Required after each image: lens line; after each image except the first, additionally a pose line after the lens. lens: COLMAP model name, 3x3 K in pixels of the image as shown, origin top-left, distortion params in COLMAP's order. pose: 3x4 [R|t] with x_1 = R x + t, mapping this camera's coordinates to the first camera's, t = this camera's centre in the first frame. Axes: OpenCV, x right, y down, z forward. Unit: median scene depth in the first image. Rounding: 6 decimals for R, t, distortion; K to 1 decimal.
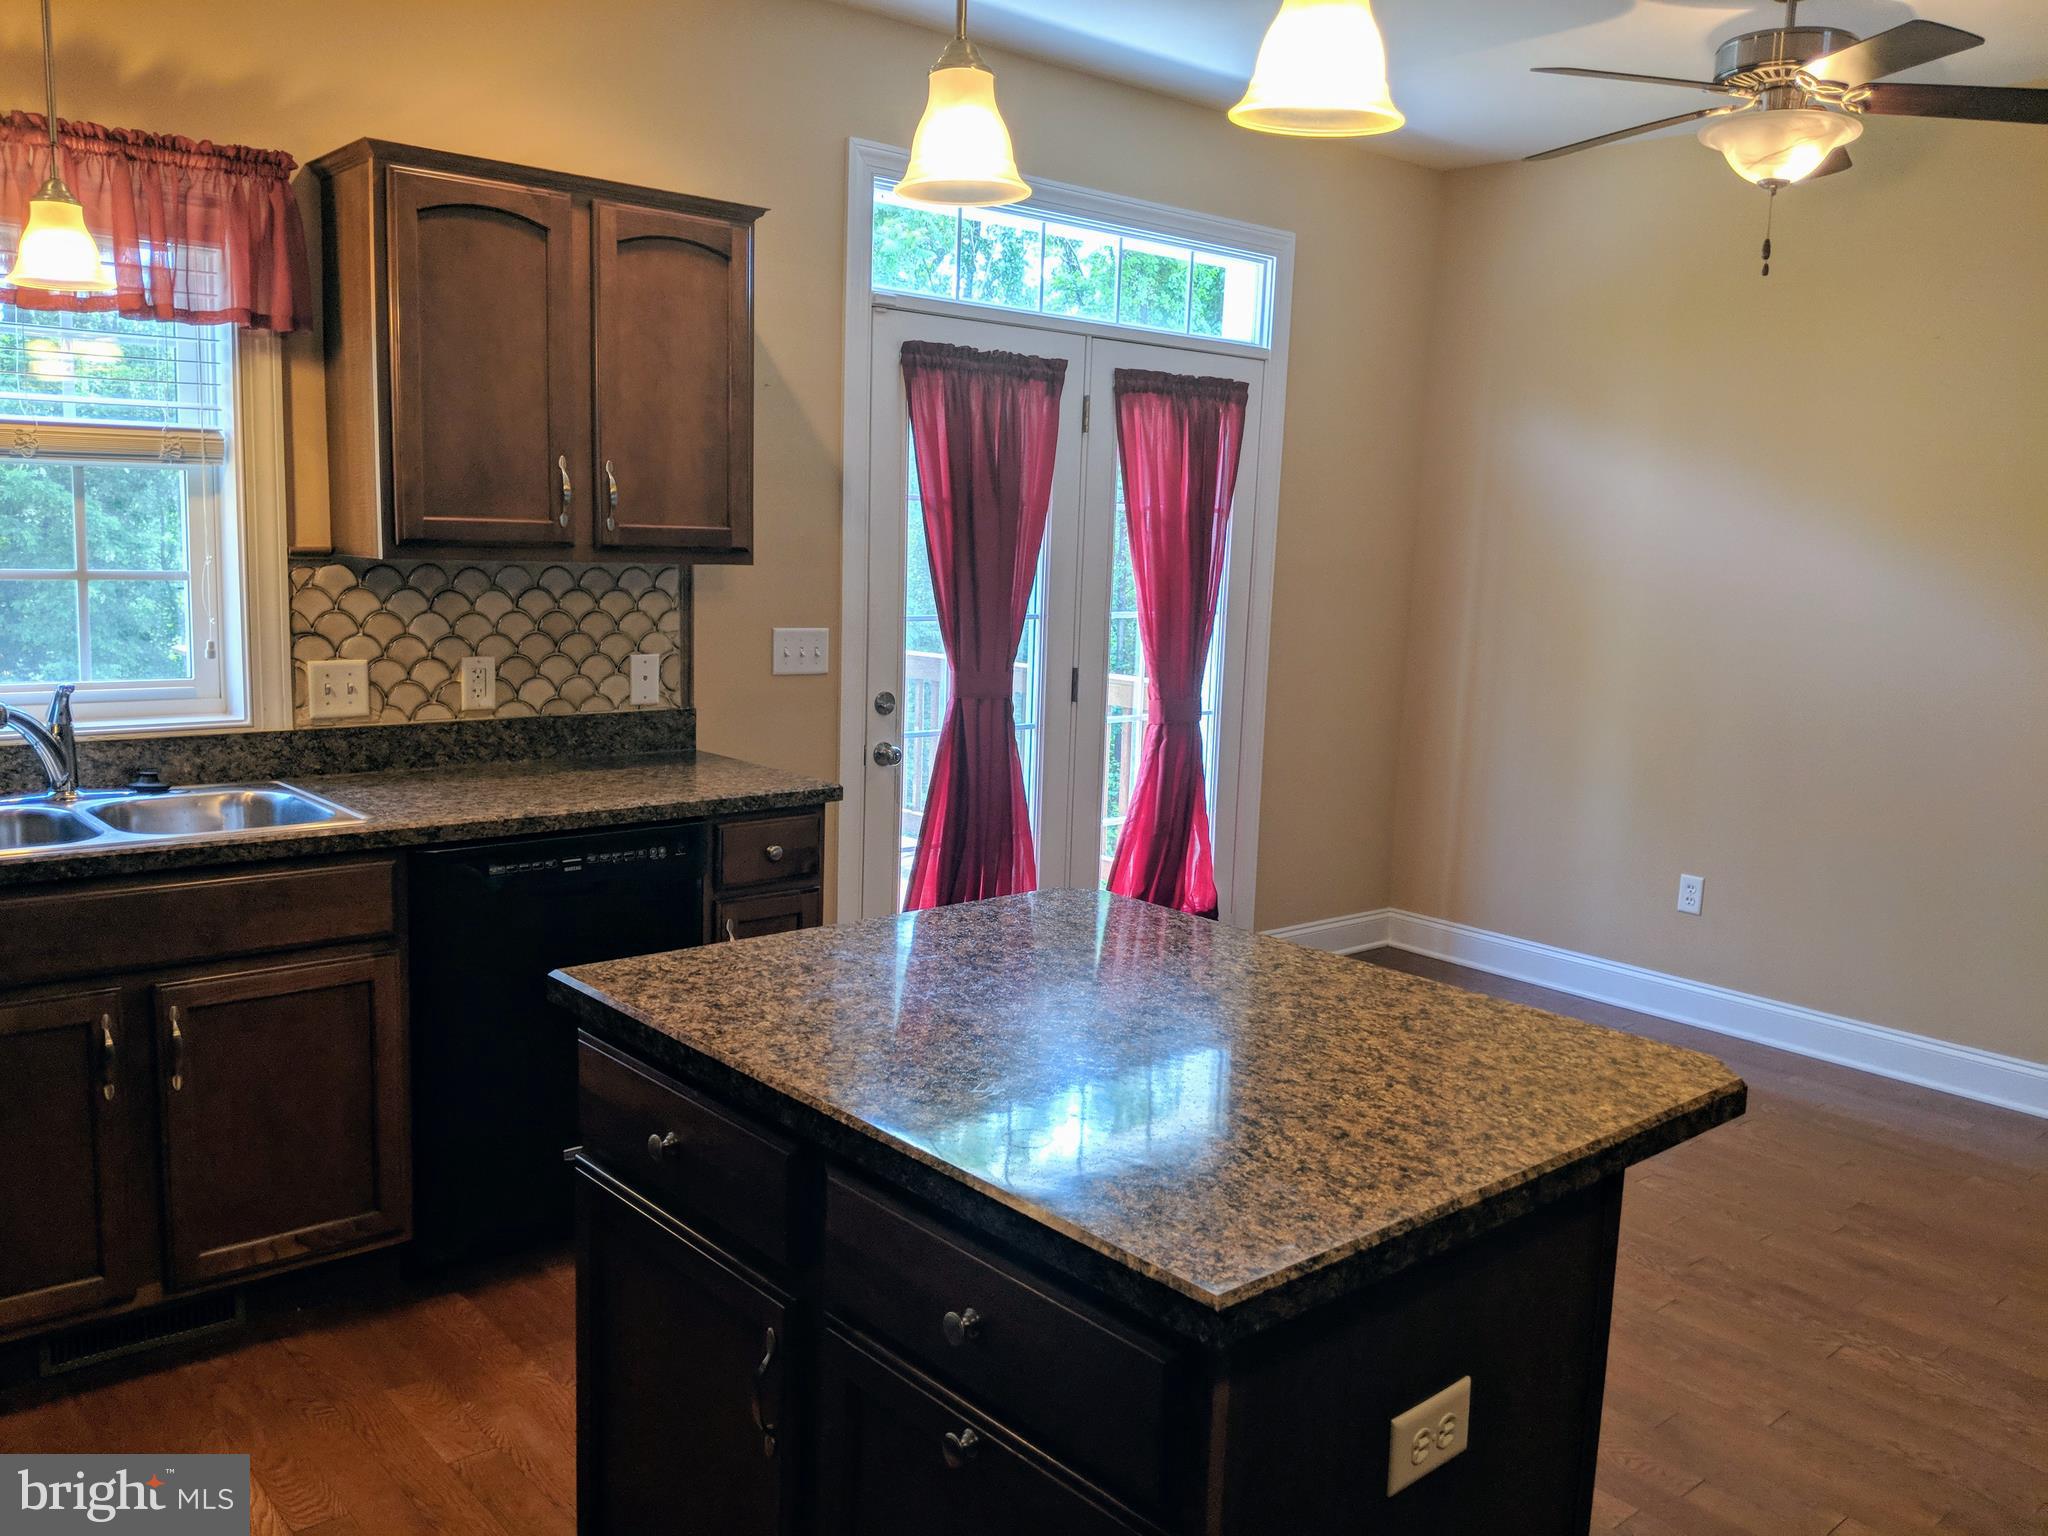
lens RADIAL K [[1633.8, 0, 1060.1], [0, 1633.8, 772.5], [0, 0, 1]] dist [0.094021, -0.193126]
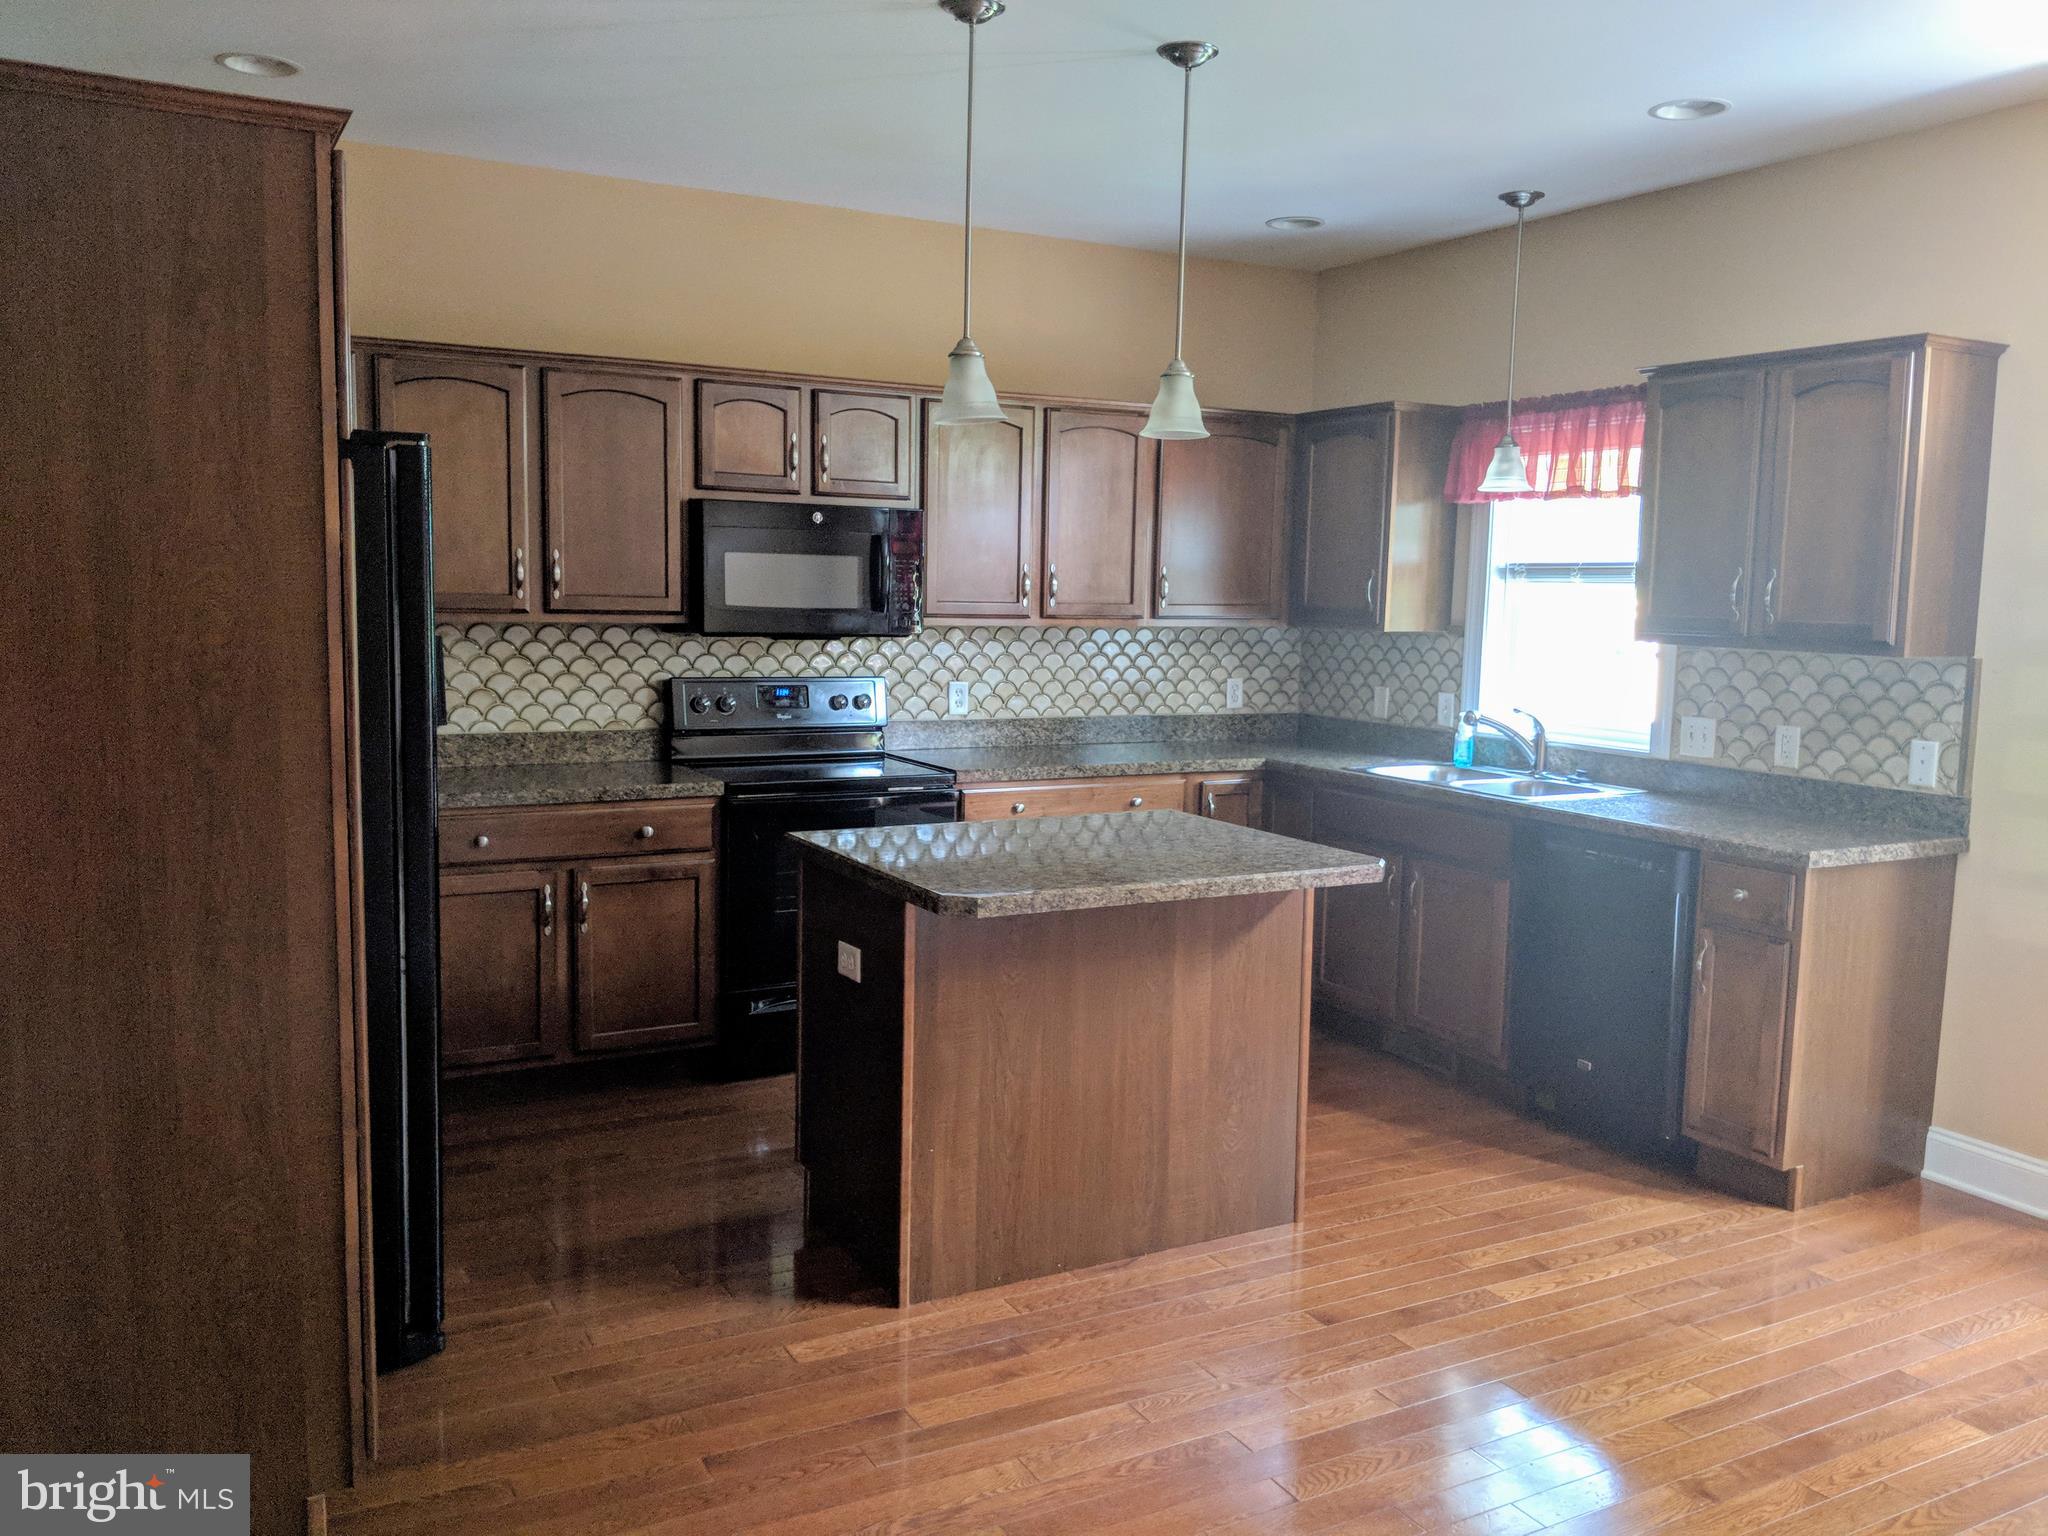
lens RADIAL K [[1633.8, 0, 1060.1], [0, 1633.8, 772.5], [0, 0, 1]] dist [0.094021, -0.193126]
pose [[-0.210293, 0.067109, -0.975332, 0.979781], [-0.177931, 0.978352, 0.105681, -0.067561], [0.961310, 0.195765, -0.193799, 0.688778]]
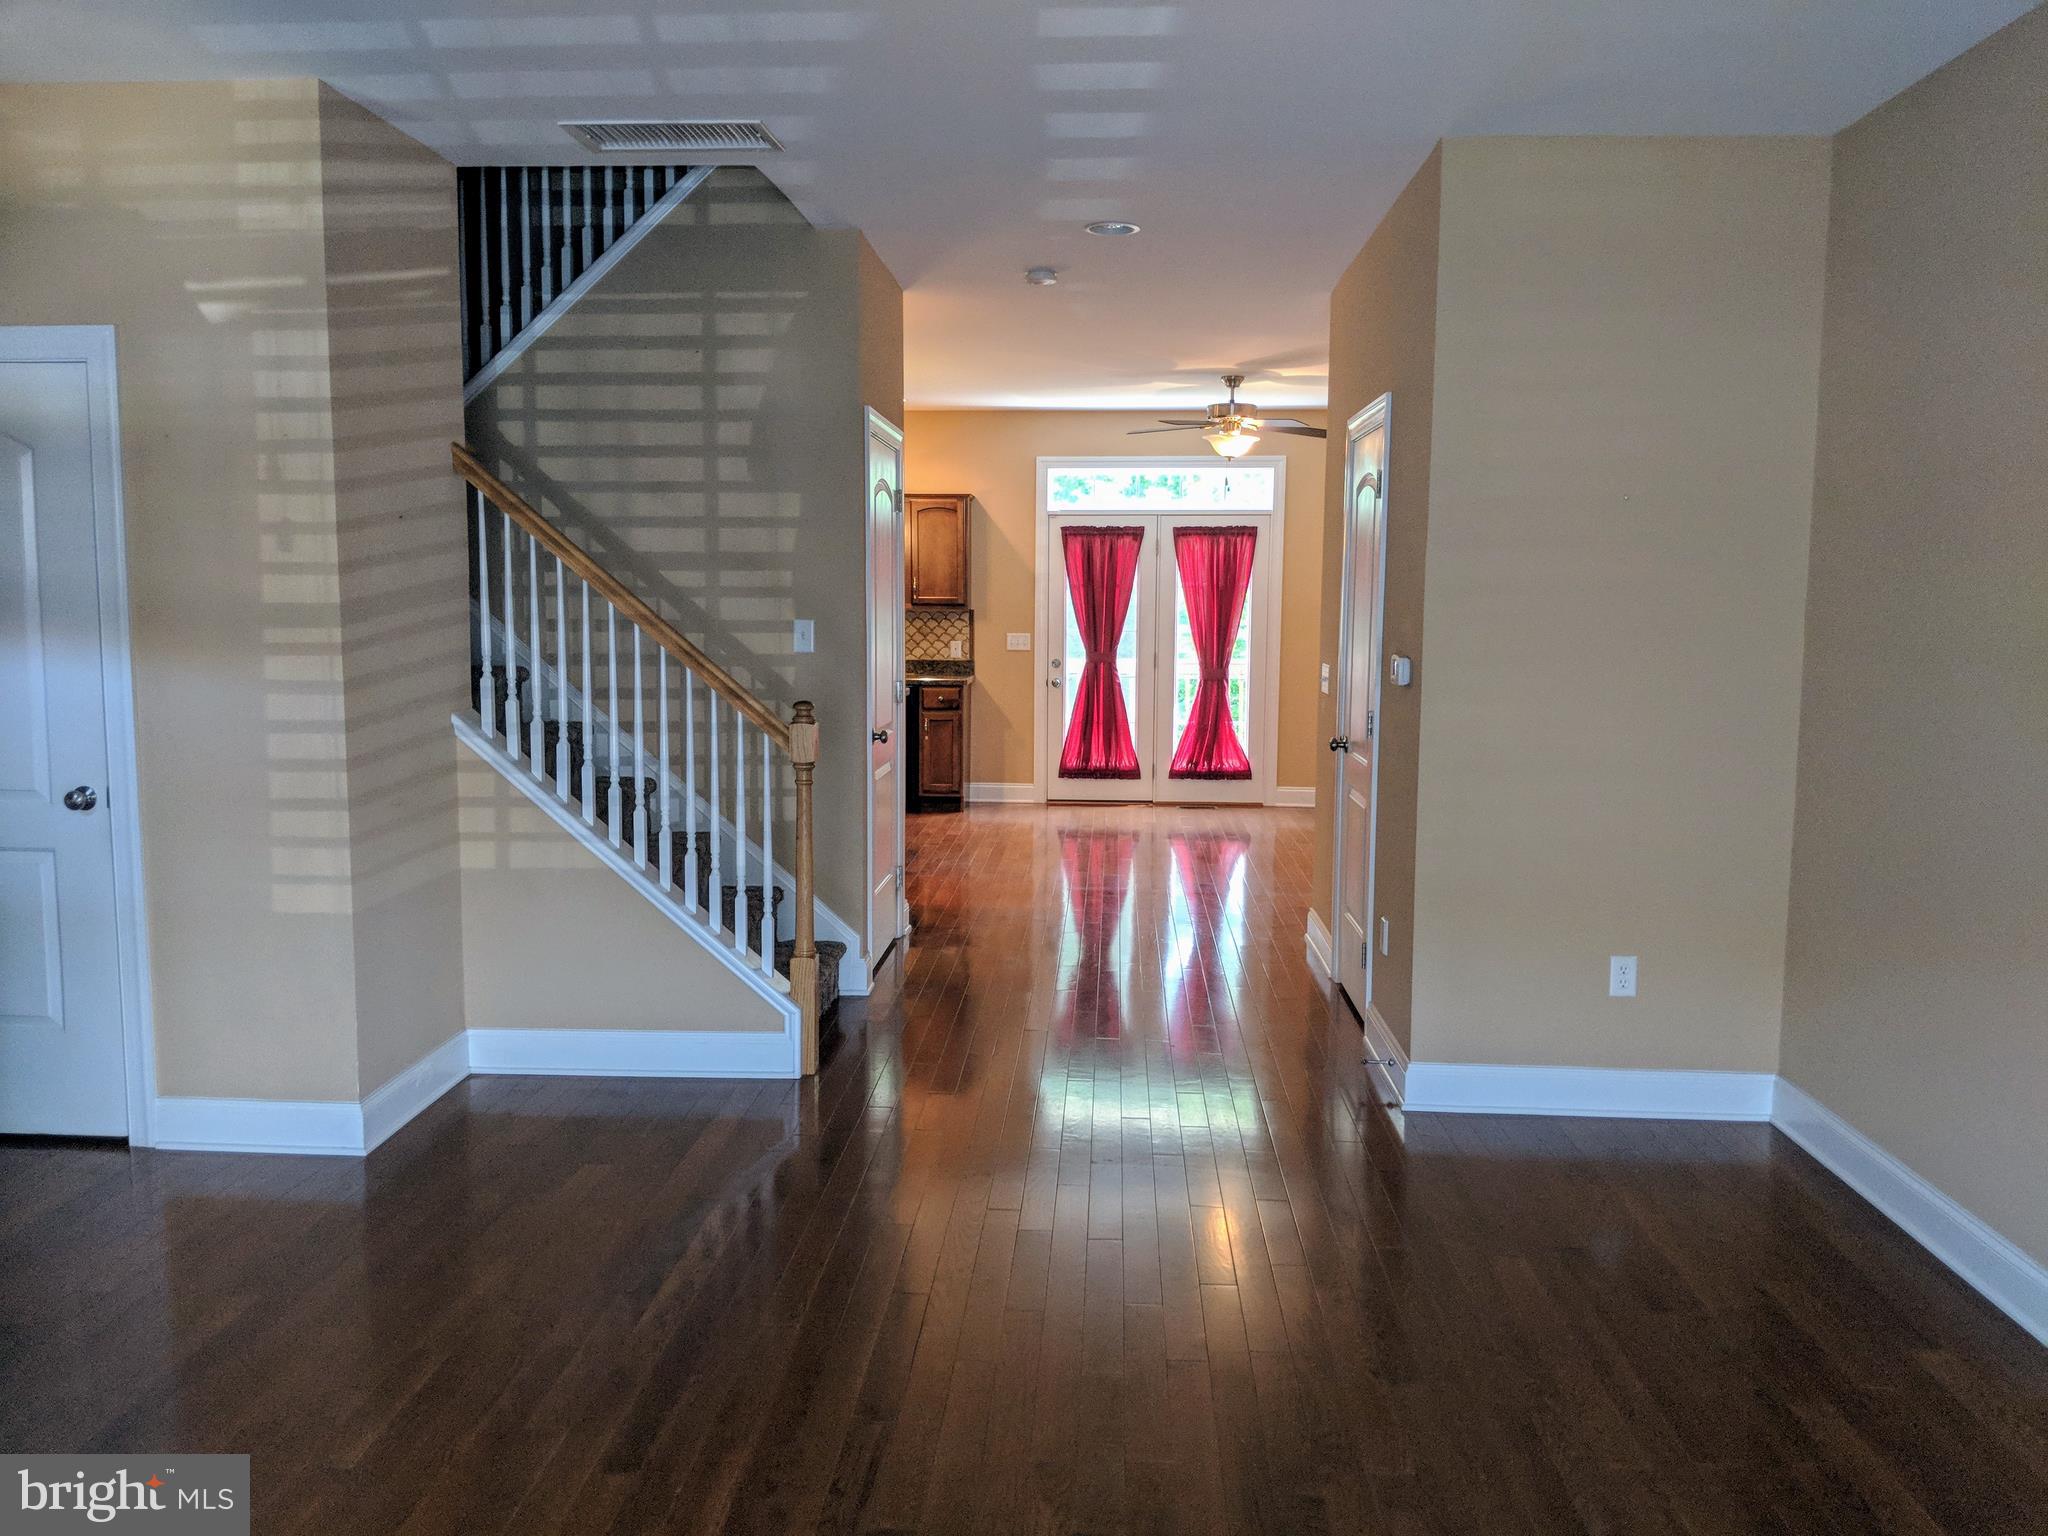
lens RADIAL K [[1638.4, 0, 1024.0], [0, 1638.4, 768.0], [0, 0, 1]] dist [0.053297, -0.123732]
pose [[0.708313, 0.046077, -0.704393, 1.996779], [-0.086717, 0.995989, -0.022049, 0.218321], [0.700552, 0.076700, 0.709468, -1.027758]]
